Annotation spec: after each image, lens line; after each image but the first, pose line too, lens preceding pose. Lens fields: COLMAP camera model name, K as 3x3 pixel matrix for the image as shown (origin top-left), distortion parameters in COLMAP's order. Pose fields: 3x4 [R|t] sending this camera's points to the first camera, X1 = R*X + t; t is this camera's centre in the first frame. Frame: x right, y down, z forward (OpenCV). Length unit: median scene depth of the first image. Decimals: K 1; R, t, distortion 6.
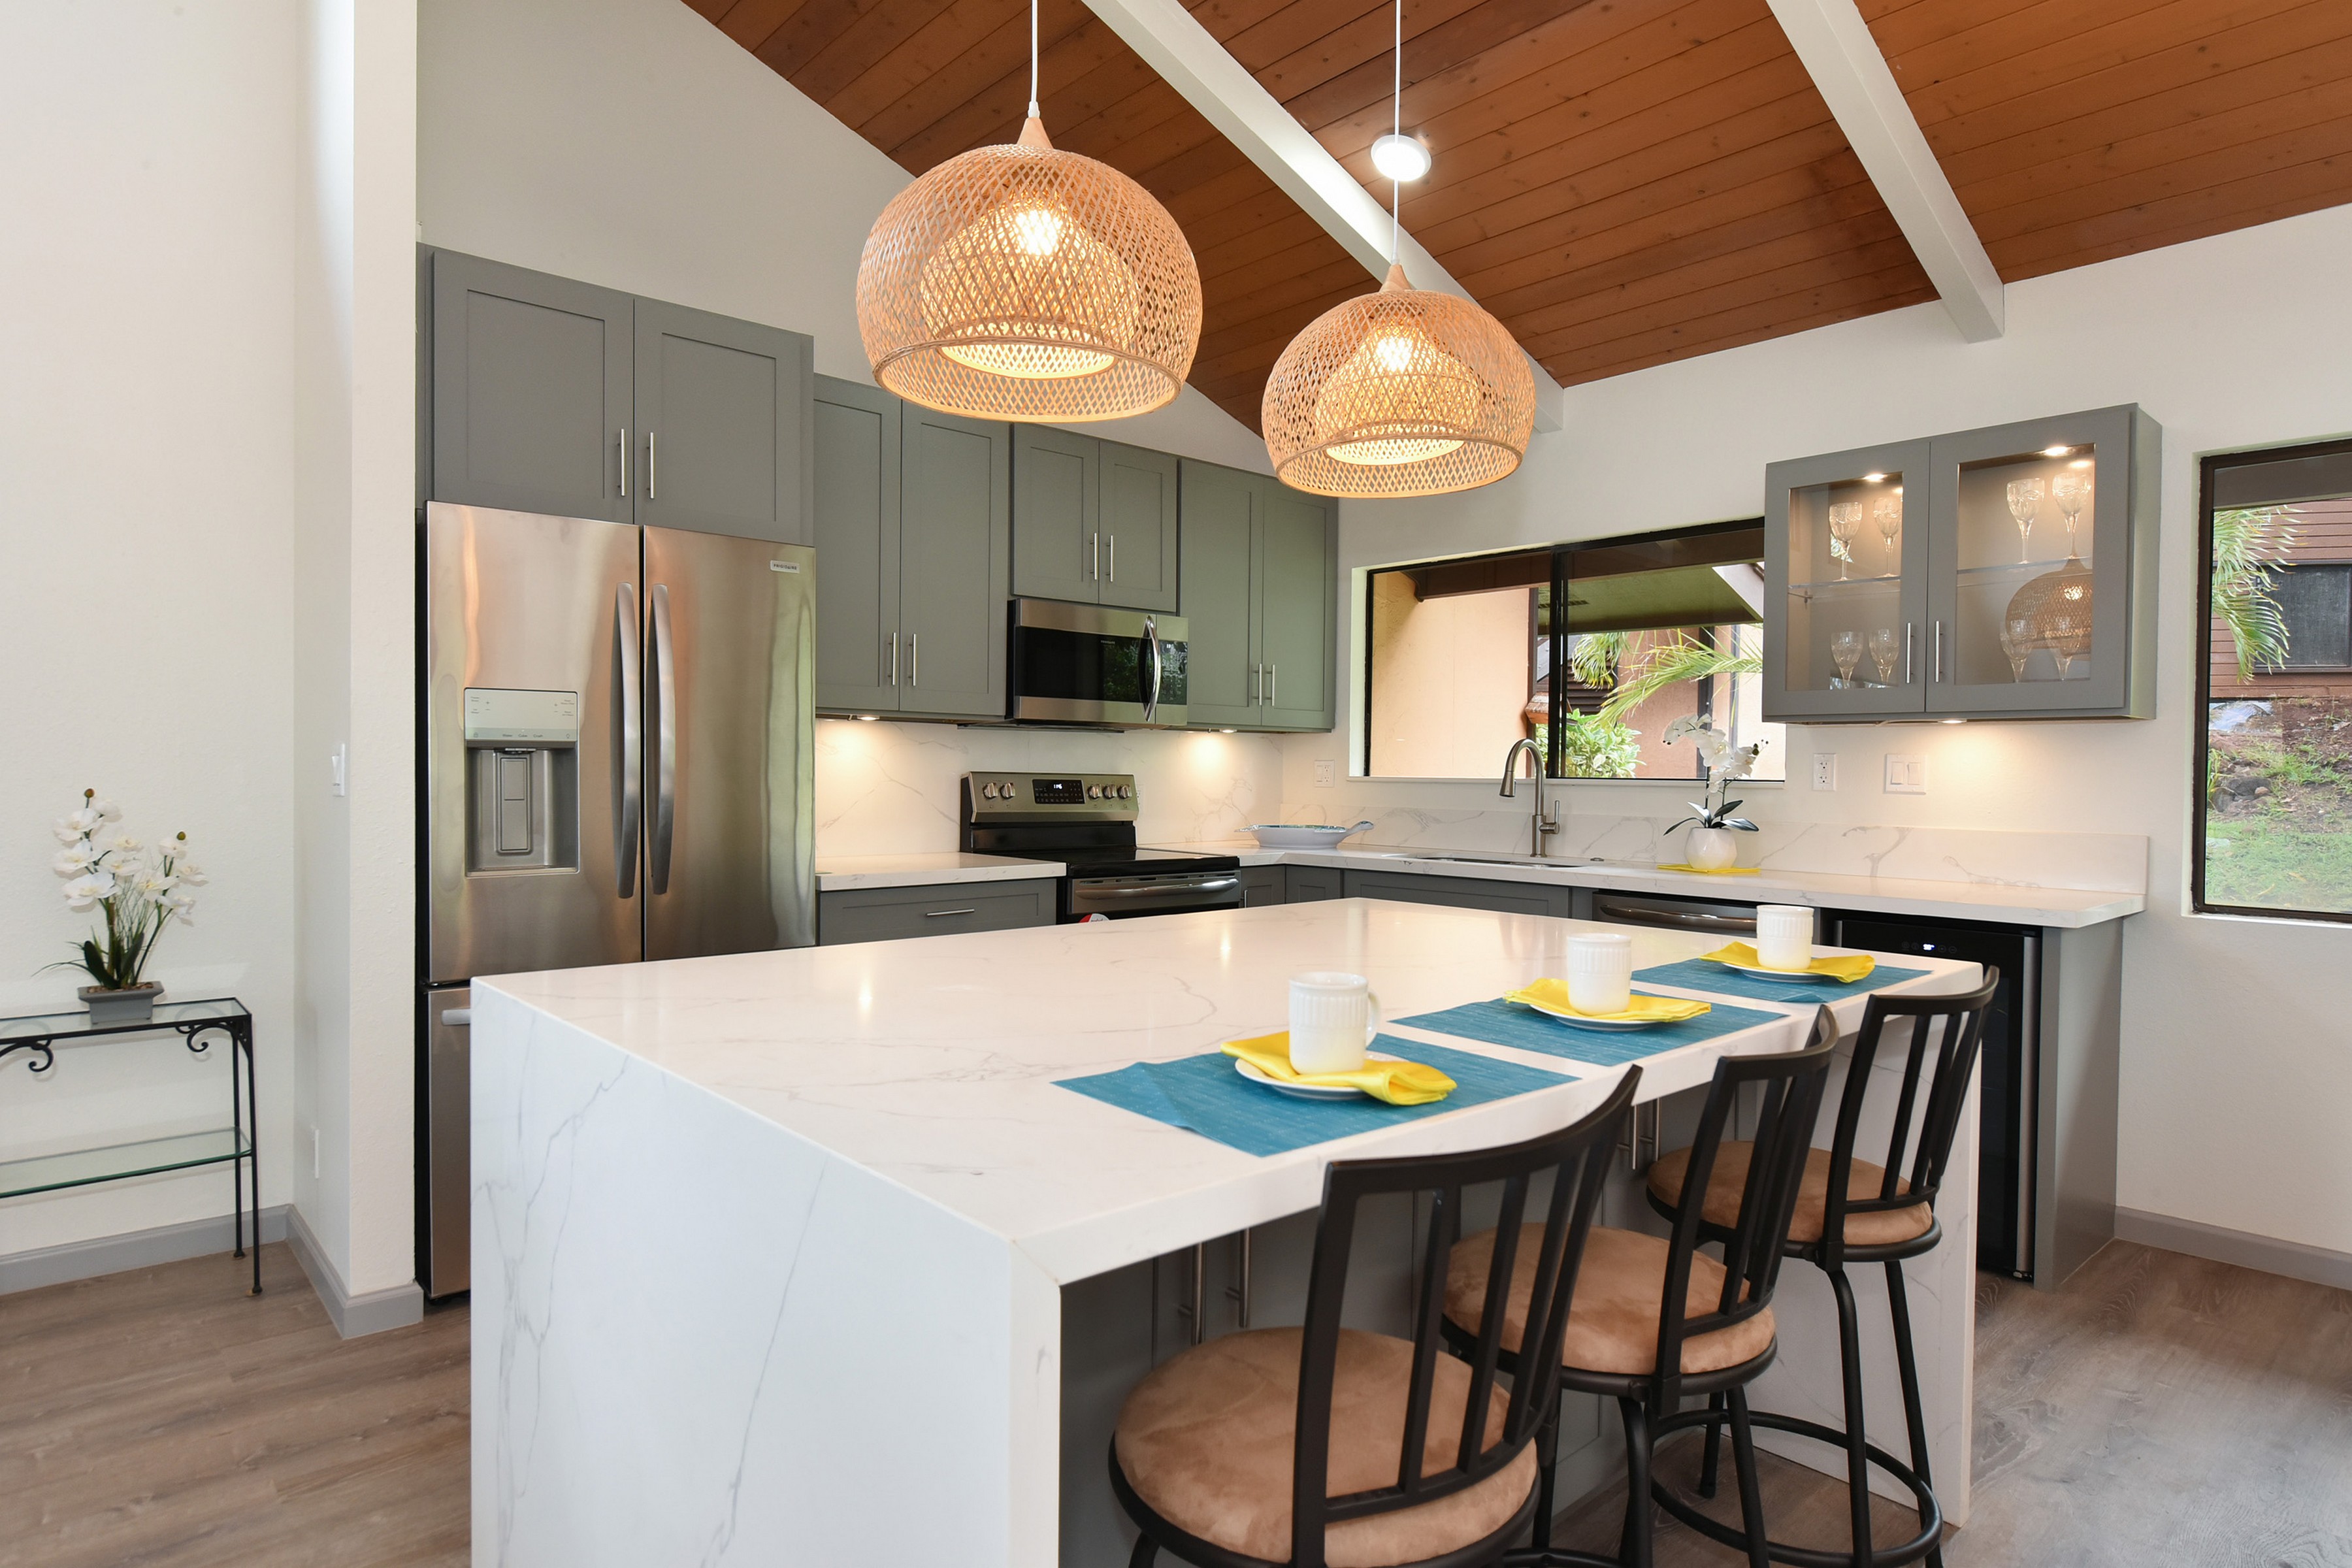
lens RADIAL K [[1325.0, 0, 1178.1], [0, 1325.0, 789.7], [0, 0, 1]] dist [0.004181, -0.000160]
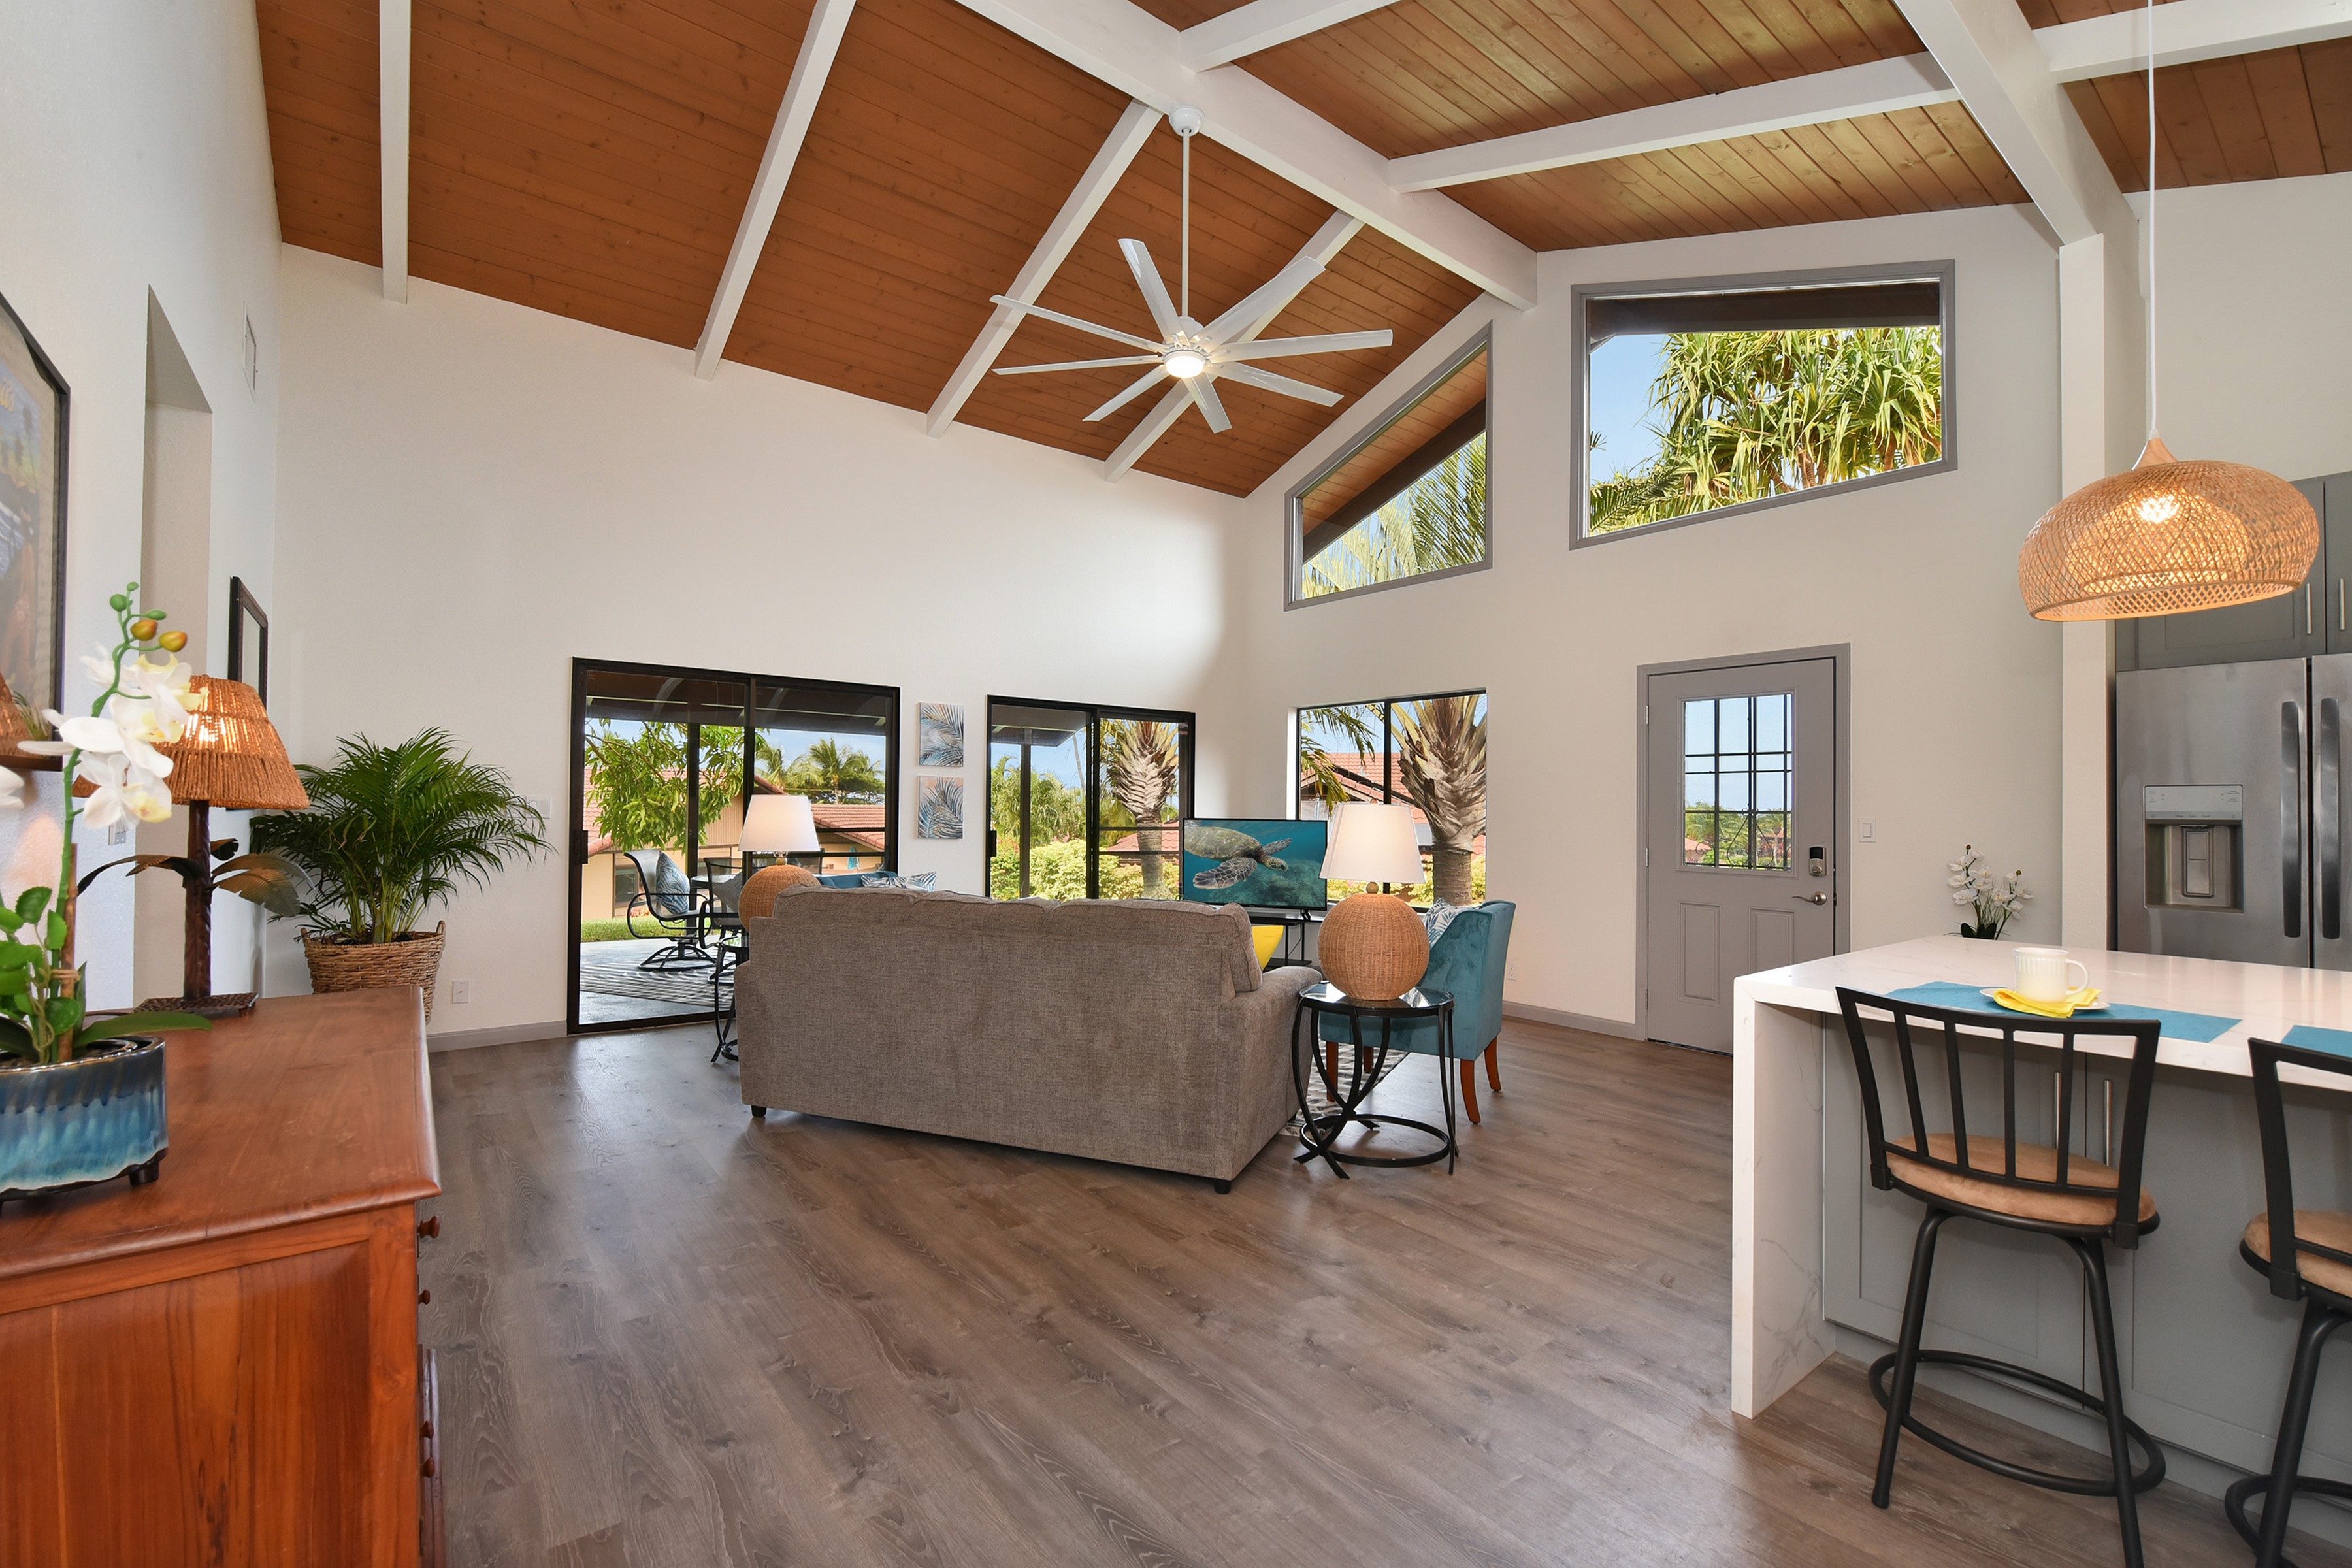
lens RADIAL K [[995.2, 0, 1158.8], [0, 995.2, 798.5], [0, 0, 1]] dist [-0.006079, -0.000611]
pose [[-0.083843, -0.022308, -0.996229, 0.619874], [-0.028337, 0.999398, -0.019994, -0.005230], [0.996076, 0.026554, -0.084425, -0.050813]]
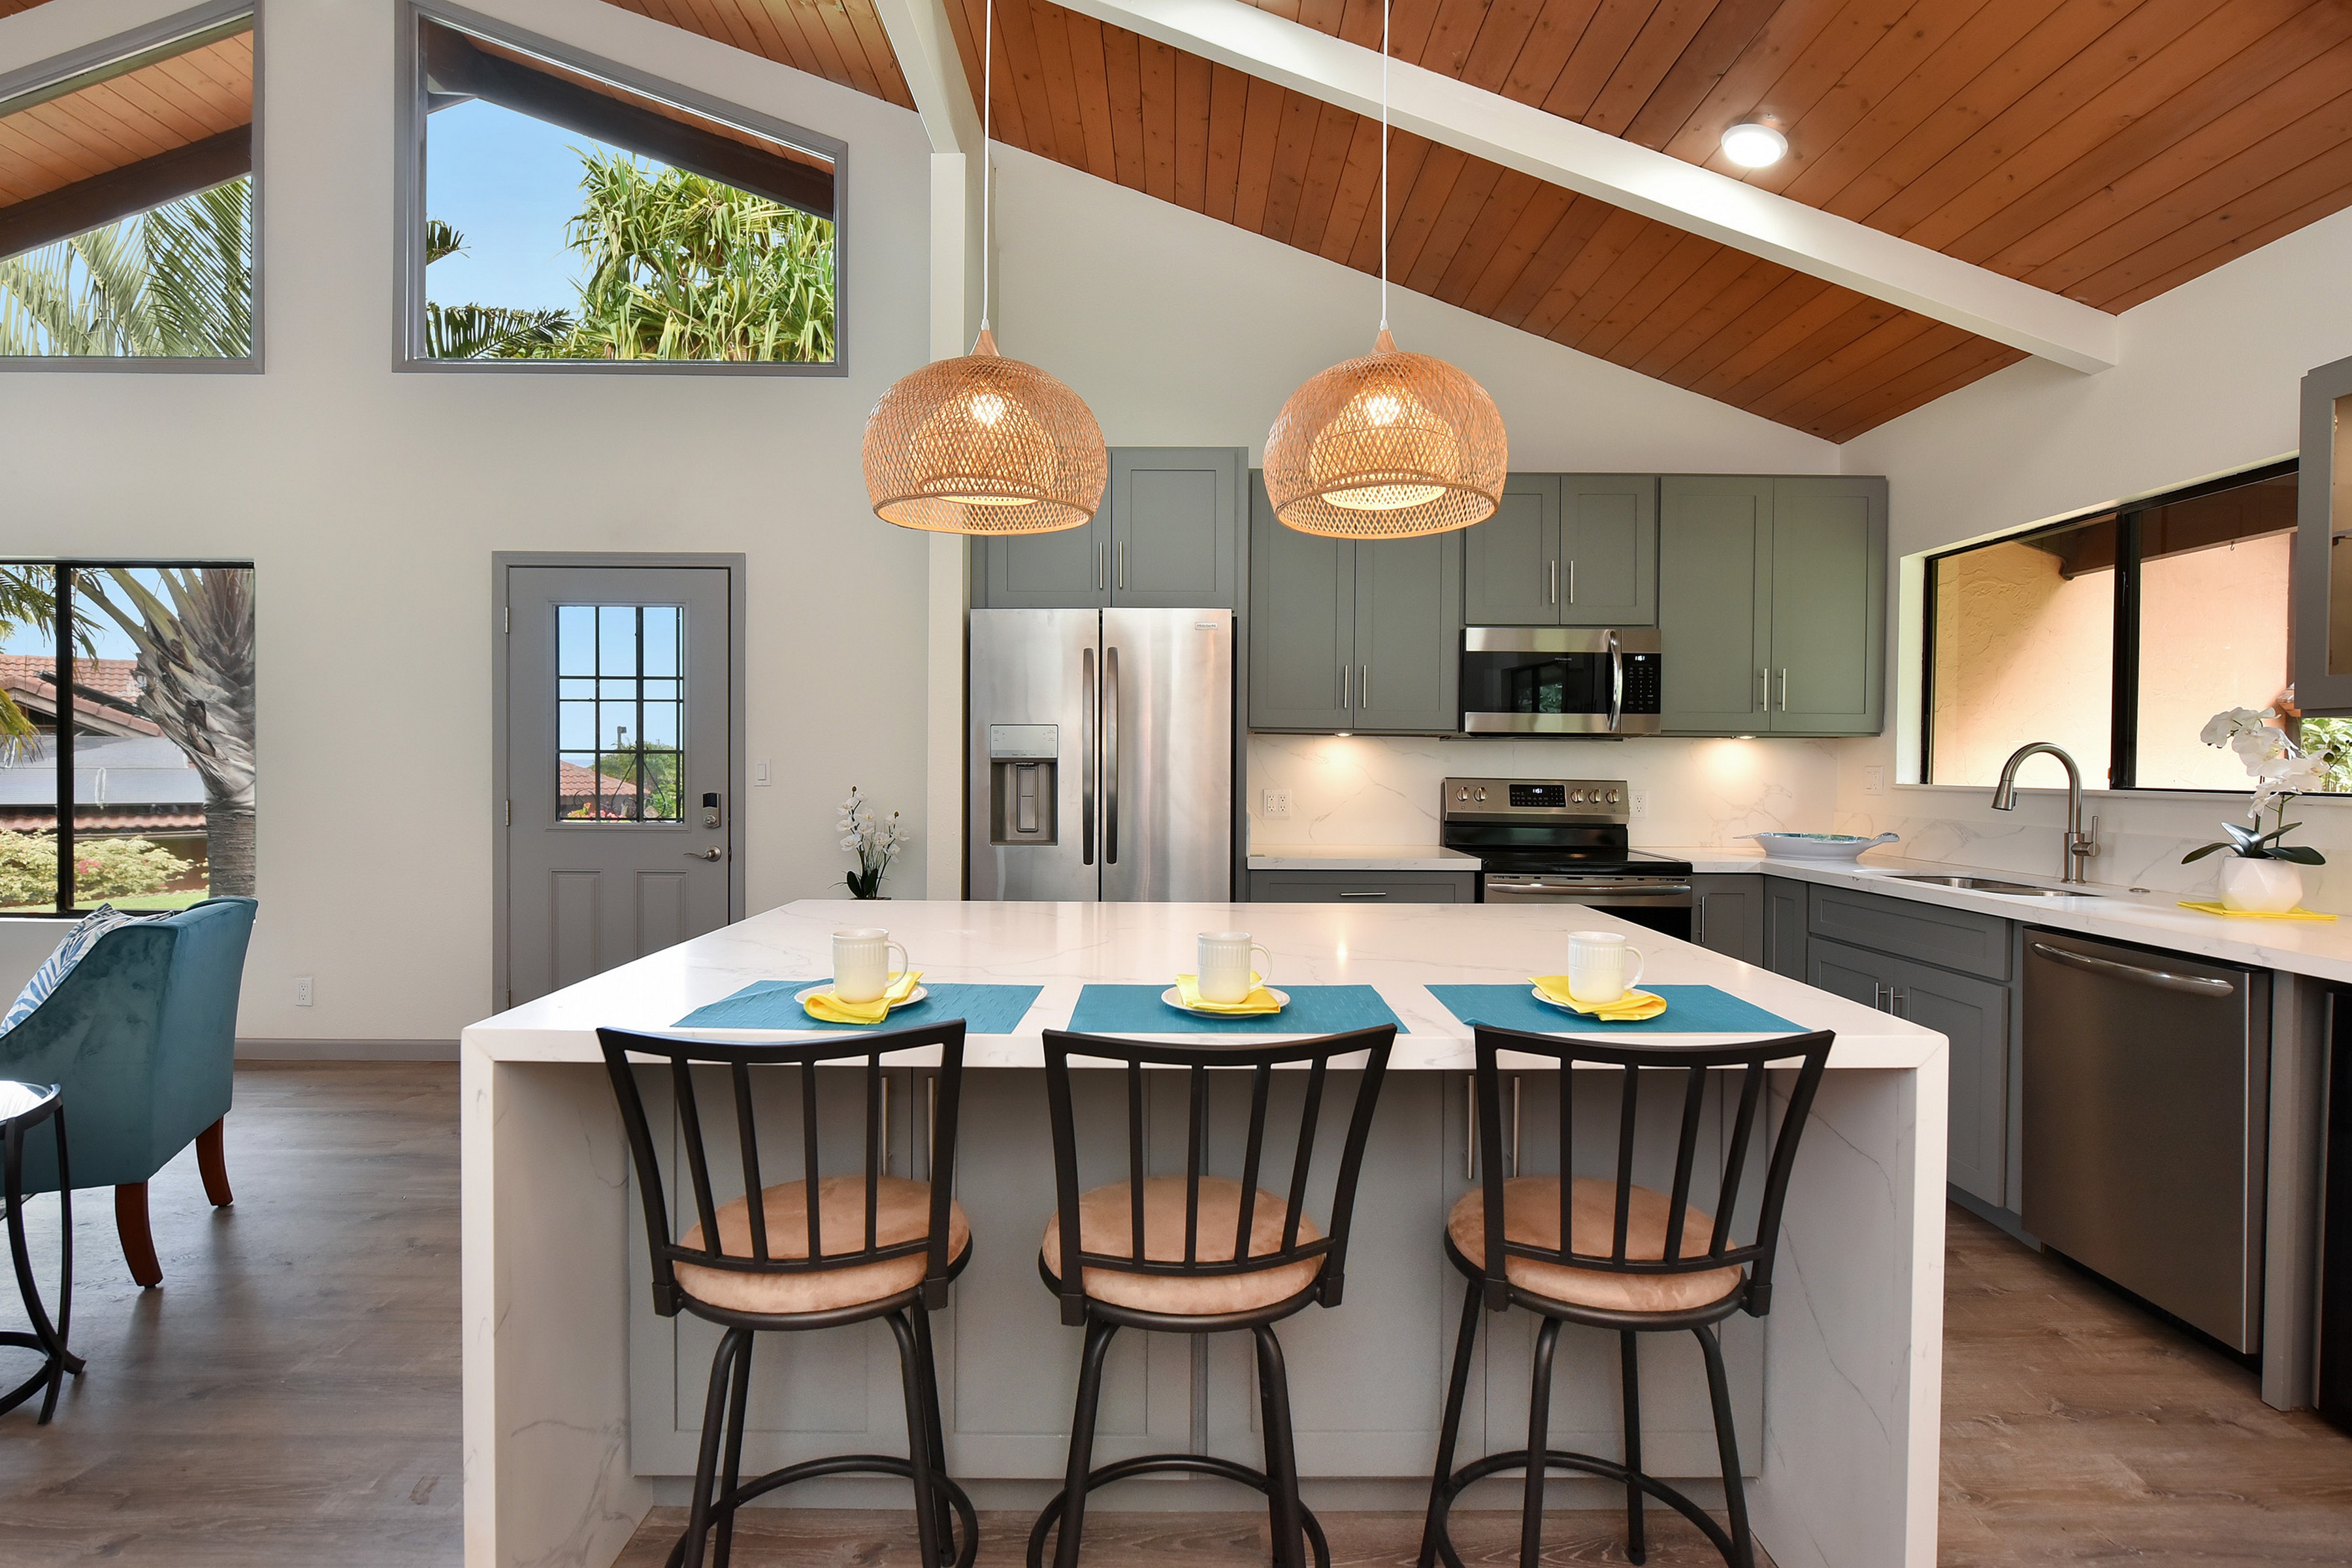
lens RADIAL K [[1157.2, 0, 1176.0], [0, 1157.2, 784.0], [0, 0, 1]] dist [-0.001448, -0.000203]
pose [[0.746007, 0.009155, -0.665876, 0.464080], [-0.010127, 0.999946, 0.002403, -0.010716], [0.665862, 0.004950, 0.746059, 0.106857]]
